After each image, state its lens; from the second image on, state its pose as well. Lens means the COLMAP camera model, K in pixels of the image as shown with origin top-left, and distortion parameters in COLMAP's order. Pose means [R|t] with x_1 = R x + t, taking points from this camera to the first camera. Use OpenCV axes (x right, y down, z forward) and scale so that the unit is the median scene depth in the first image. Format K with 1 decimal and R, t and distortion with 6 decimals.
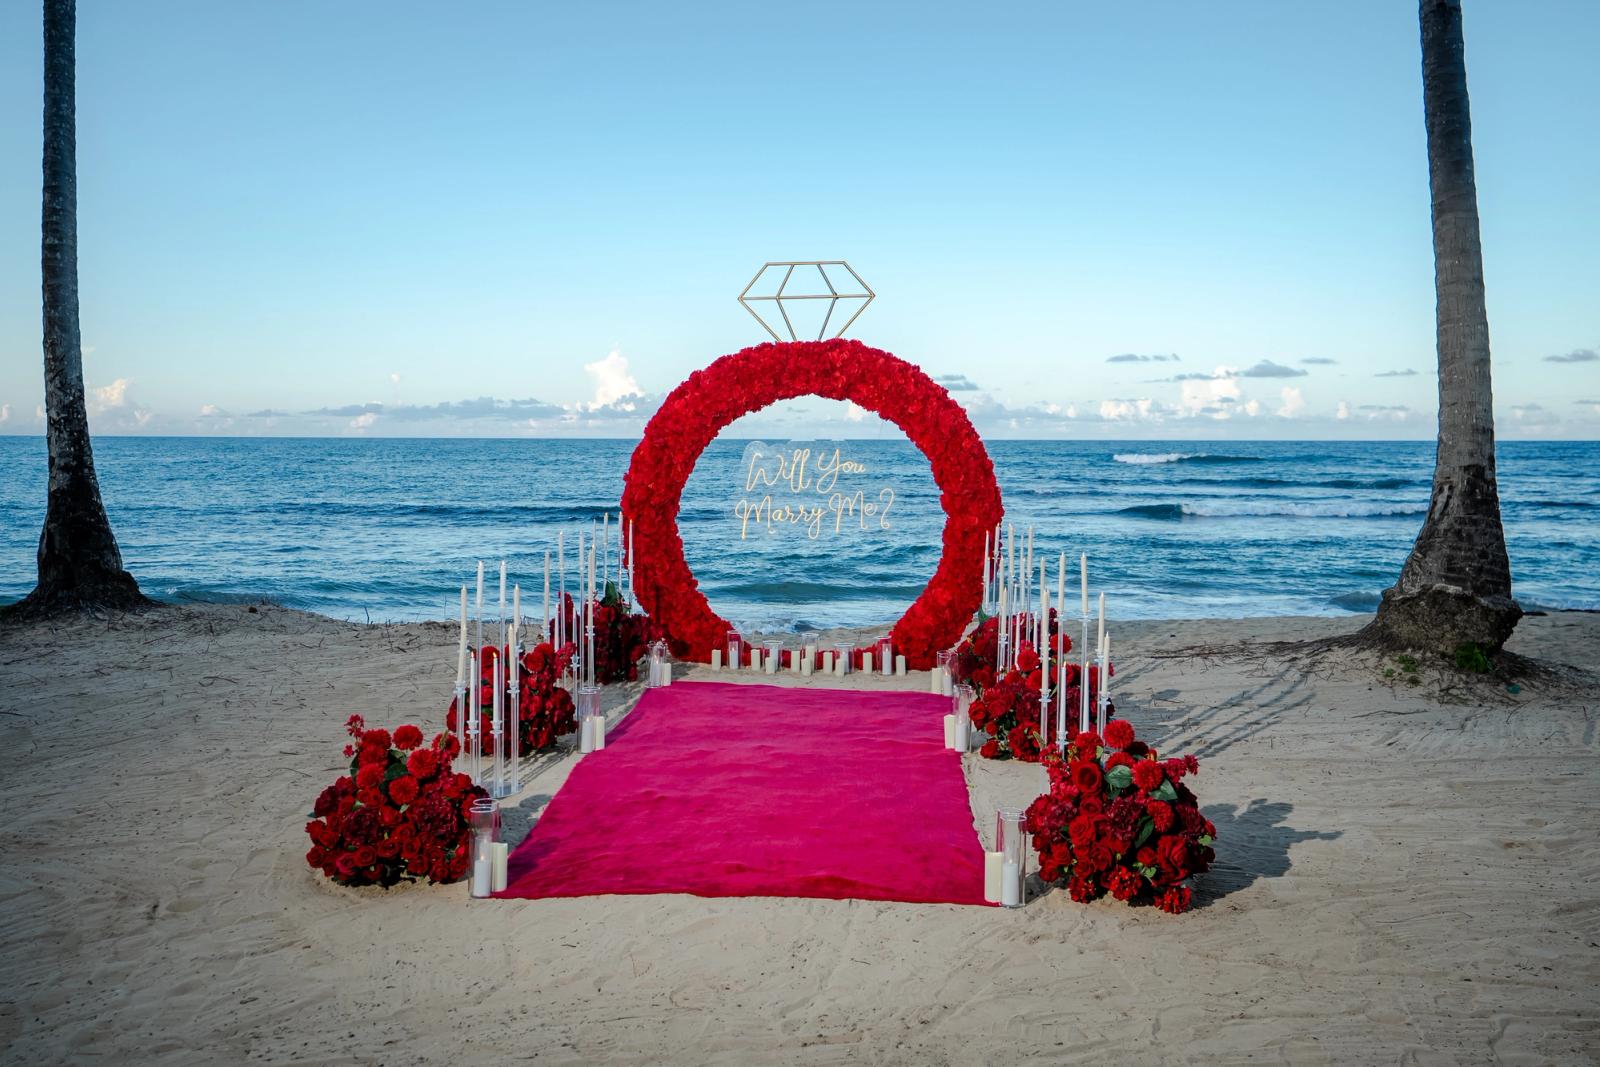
lens RADIAL K [[1612.2, 0, 789.5], [0, 1612.2, 547.5], [0, 0, 1]] dist [0.088616, 0.000000]
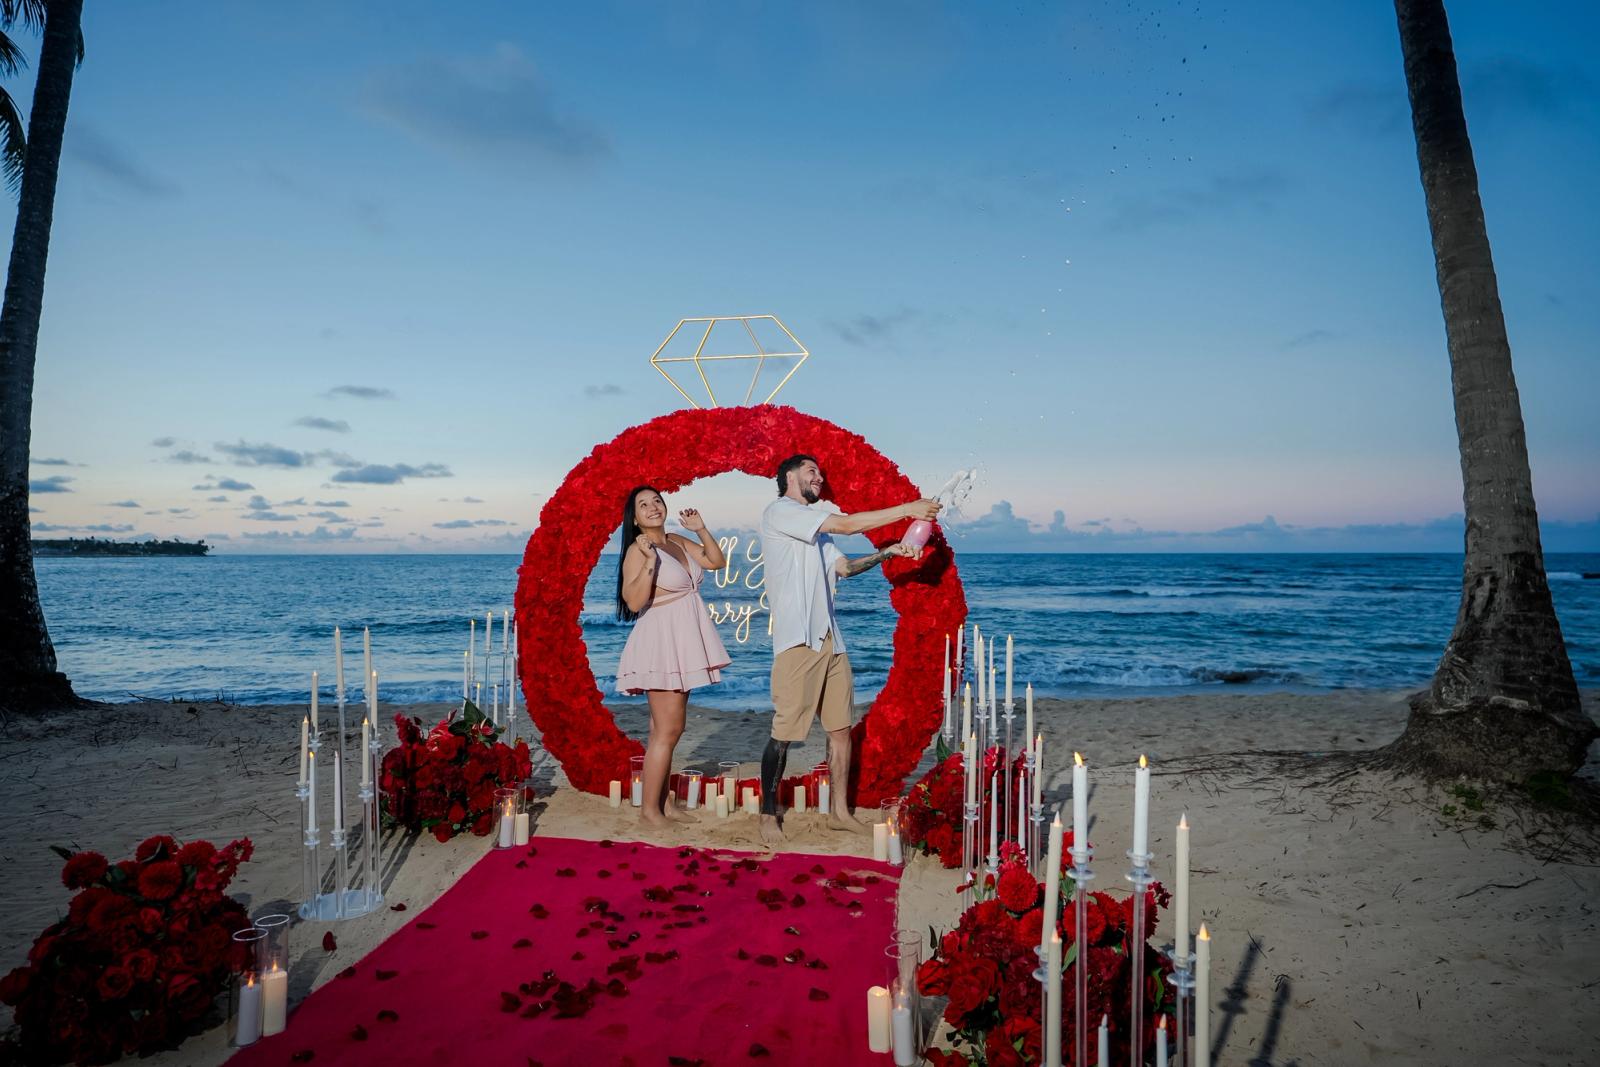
lens RADIAL K [[1005.0, 0, 798.9], [0, 1005.0, 518.3], [0, 0, 1]] dist [-0.032941, 0.018923]
pose [[0.998734, -0.006535, -0.049867, 0.071848], [0.001356, 0.994660, -0.103196, -0.015789], [0.050275, 0.102997, 0.993410, 0.476549]]
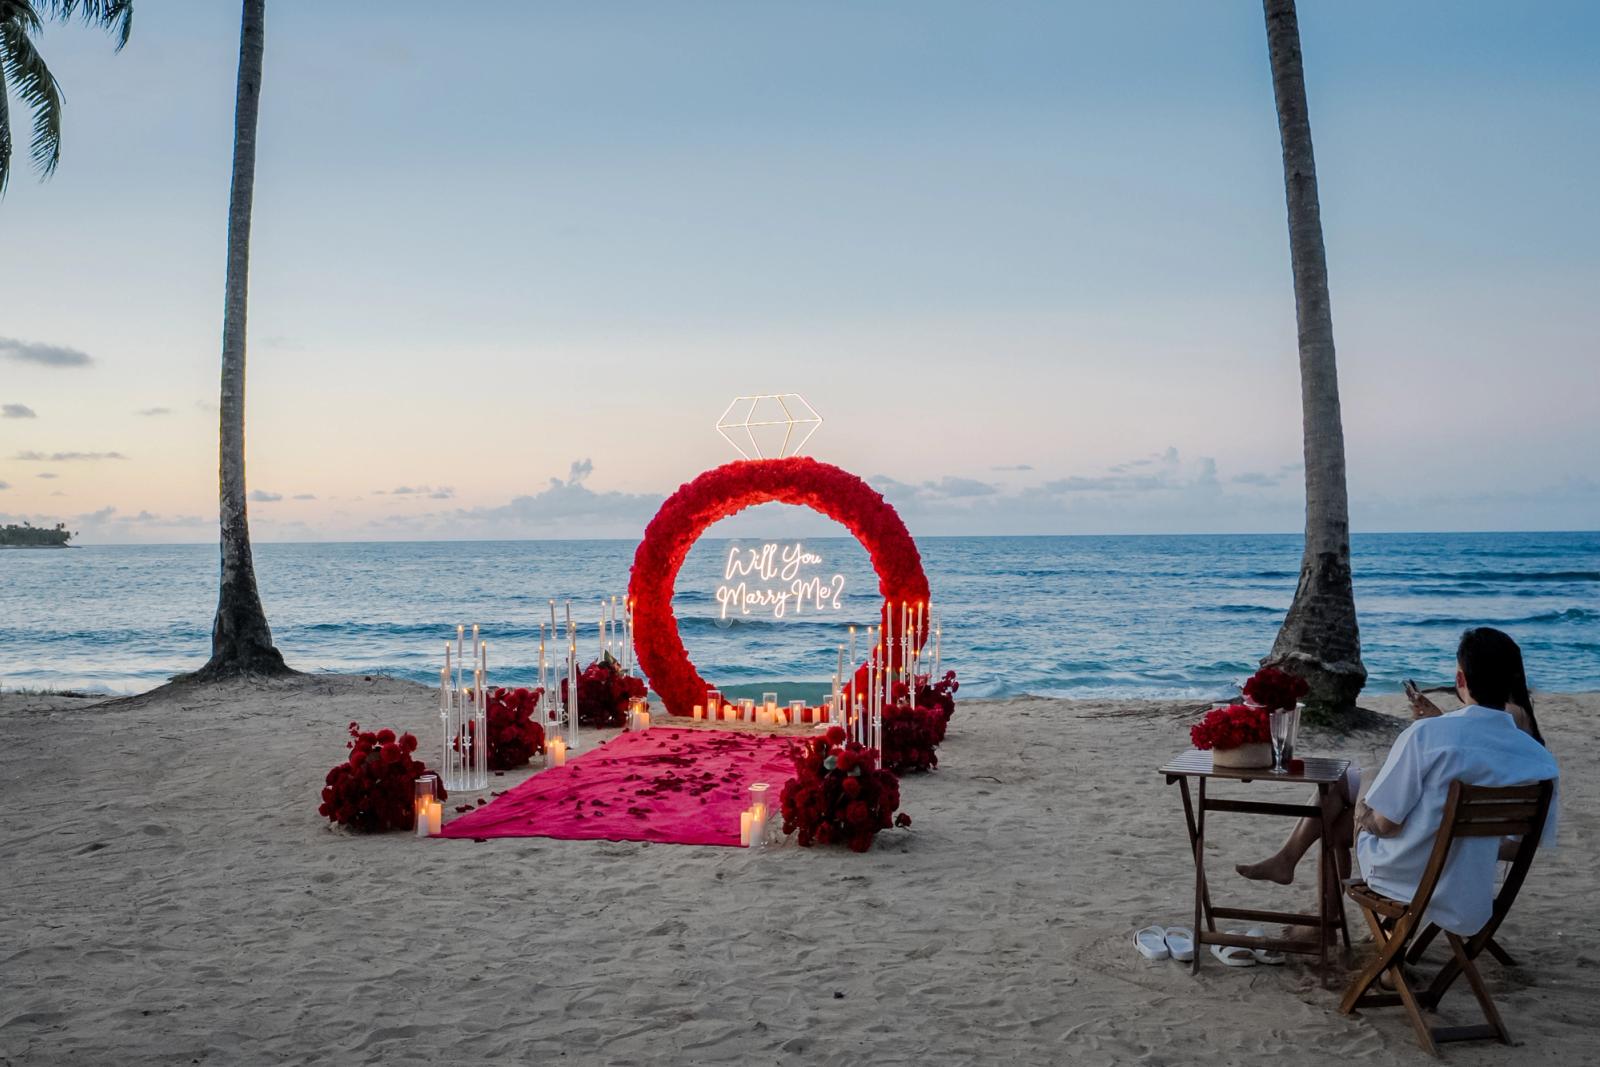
lens RADIAL K [[1853.1, 0, 783.5], [0, 1853.1, 567.2], [0, 0, 1]] dist [-0.027928, 0.000000]
pose [[0.985057, -0.009553, -0.171963, 0.262560], [0.001326, 0.998852, -0.047891, 0.024399], [0.172223, 0.046947, 0.983939, -0.399044]]
